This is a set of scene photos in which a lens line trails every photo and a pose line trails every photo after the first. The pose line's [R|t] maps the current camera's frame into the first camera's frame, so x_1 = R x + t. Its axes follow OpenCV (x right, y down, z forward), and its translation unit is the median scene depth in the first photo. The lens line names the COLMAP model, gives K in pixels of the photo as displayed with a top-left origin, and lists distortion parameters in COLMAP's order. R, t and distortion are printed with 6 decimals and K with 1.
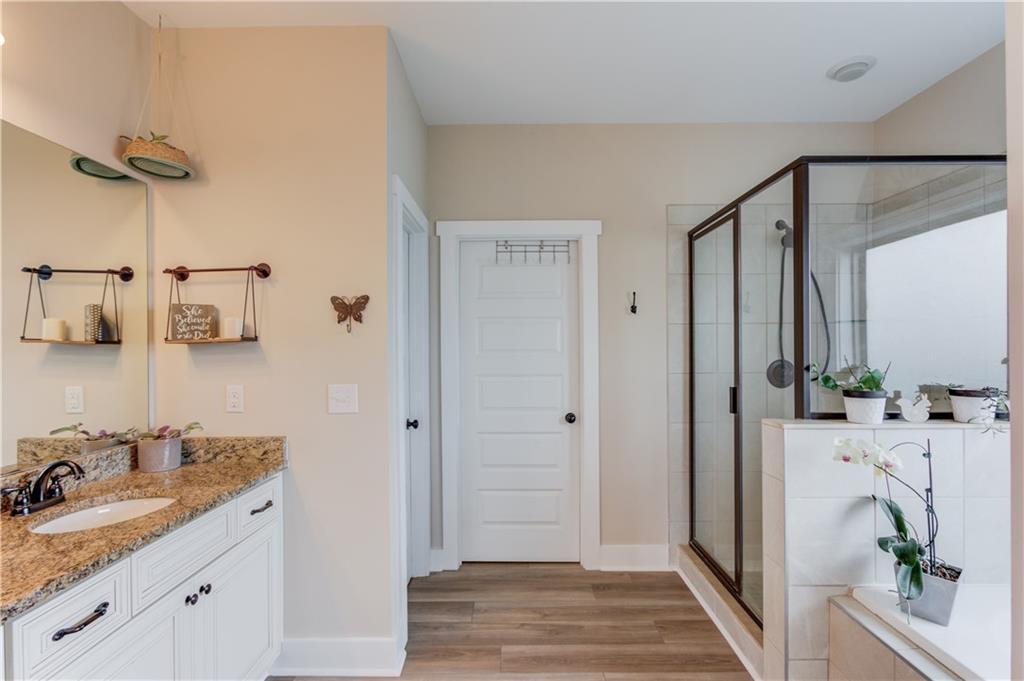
lens RADIAL K [[499.4, 0, 518.5], [0, 499.4, 347.2], [0, 0, 1]] dist [-0.028769, 0.017762]
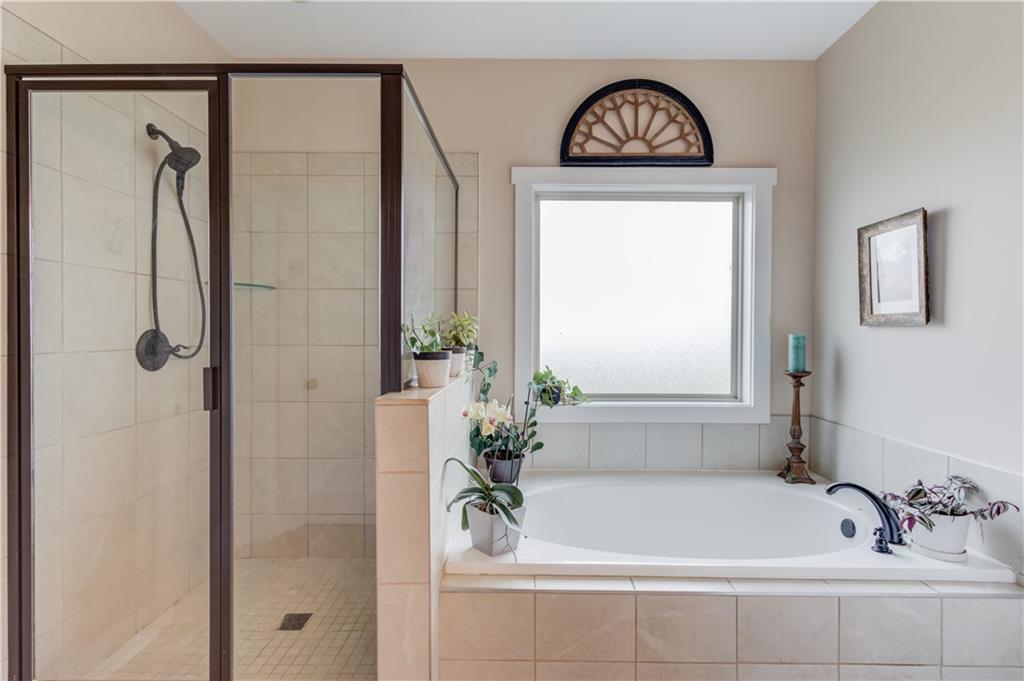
lens RADIAL K [[488.4, 0, 514.3], [0, 488.4, 344.7], [0, 0, 1]] dist [-0.023370, 0.016543]
pose [[0.012561, -0.017164, 0.999774, -0.109840], [-0.004104, 0.999843, 0.017217, 0.026916], [-0.999913, -0.004320, 0.012489, 0.407347]]
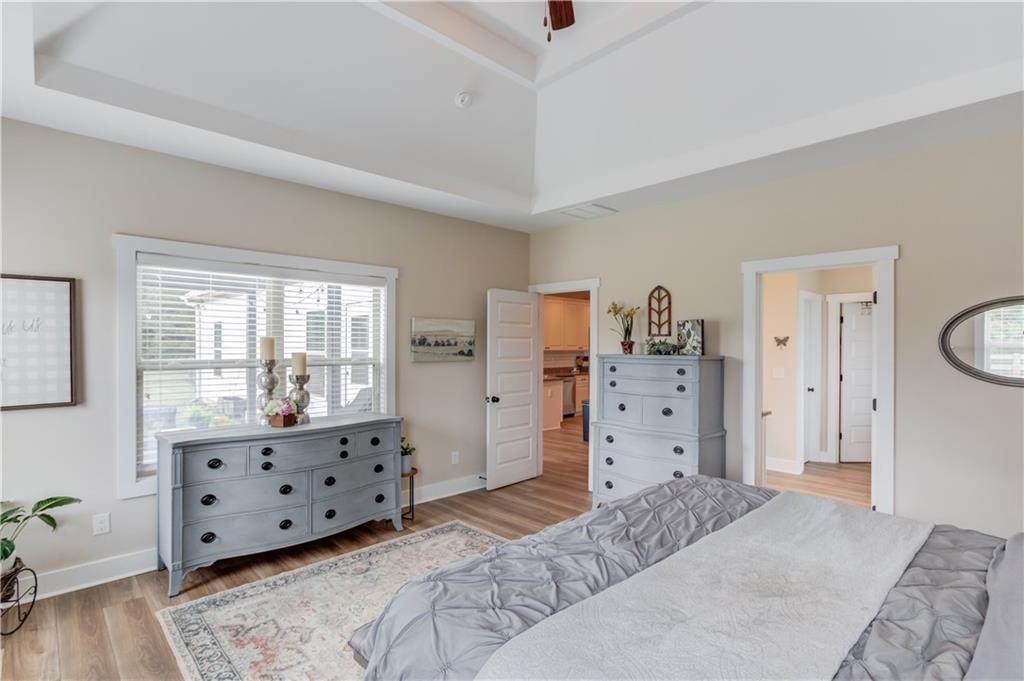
lens RADIAL K [[499.4, 0, 518.5], [0, 499.4, 347.2], [0, 0, 1]] dist [-0.028769, 0.017762]
pose [[0.692998, 0.009023, -0.720883, 0.647510], [-0.008799, 0.999953, 0.004057, -0.041310], [0.720886, 0.003531, 0.693045, -2.000240]]
